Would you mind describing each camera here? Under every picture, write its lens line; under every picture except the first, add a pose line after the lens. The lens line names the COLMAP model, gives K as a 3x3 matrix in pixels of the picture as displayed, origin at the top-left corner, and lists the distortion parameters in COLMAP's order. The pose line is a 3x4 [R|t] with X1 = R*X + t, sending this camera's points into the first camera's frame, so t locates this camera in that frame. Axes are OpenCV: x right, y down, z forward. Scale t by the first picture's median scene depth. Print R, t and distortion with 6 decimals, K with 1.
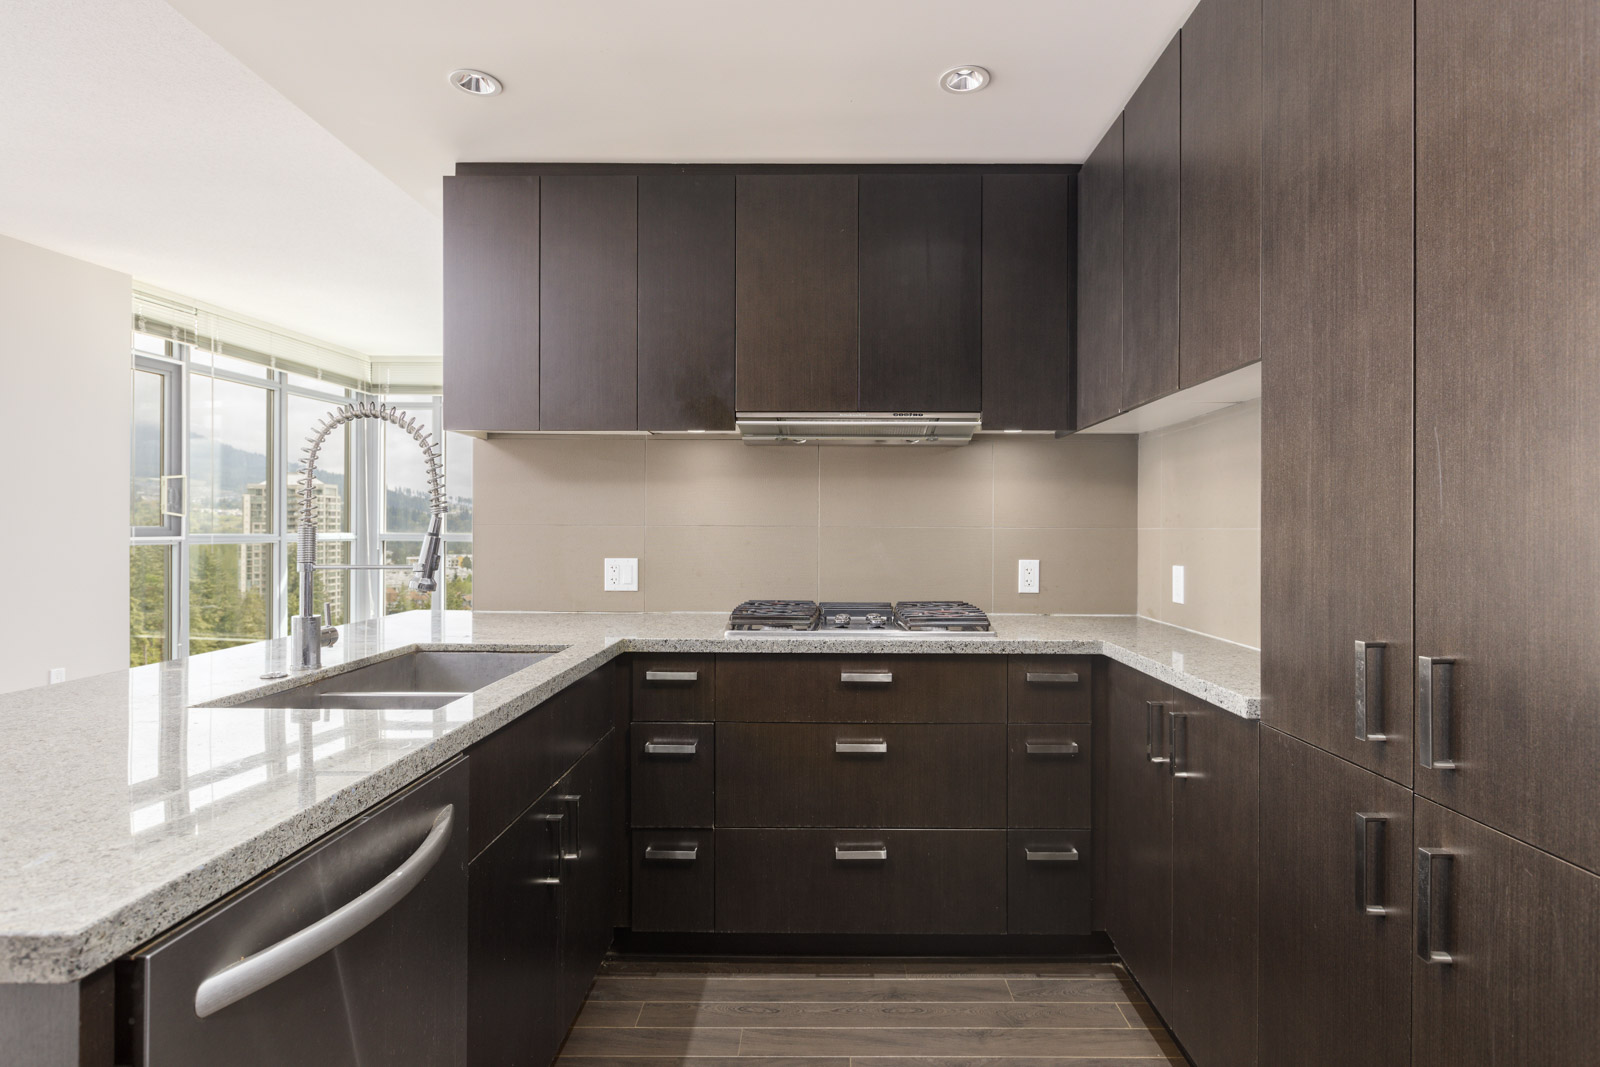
lens RADIAL K [[827.7, 0, 822.5], [0, 827.7, 530.4], [0, 0, 1]] dist [-0.002905, -0.001031]
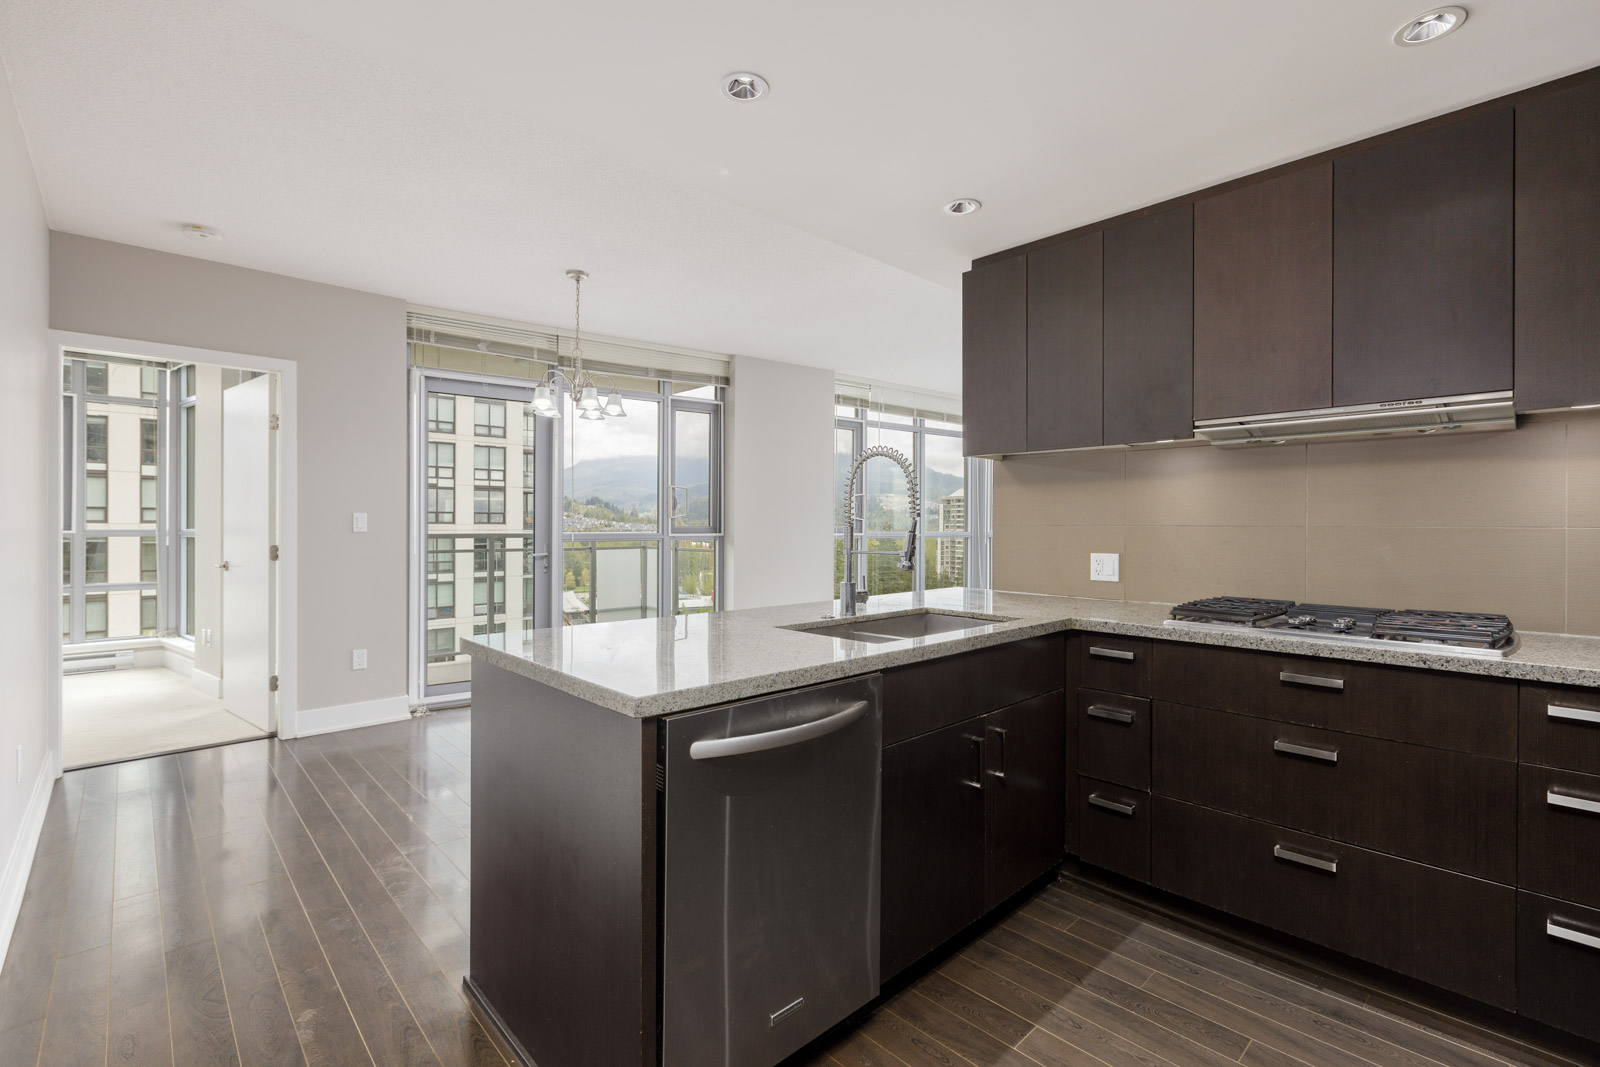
lens RADIAL K [[728.4, 0, 813.1], [0, 728.4, 529.0], [0, 0, 1]] dist [-0.000456, 0.000256]
pose [[0.693299, 0.001510, -0.720649, 0.263284], [-0.002609, 0.999997, -0.000414, 0.000446], [0.720645, 0.002167, 0.693300, -0.024616]]
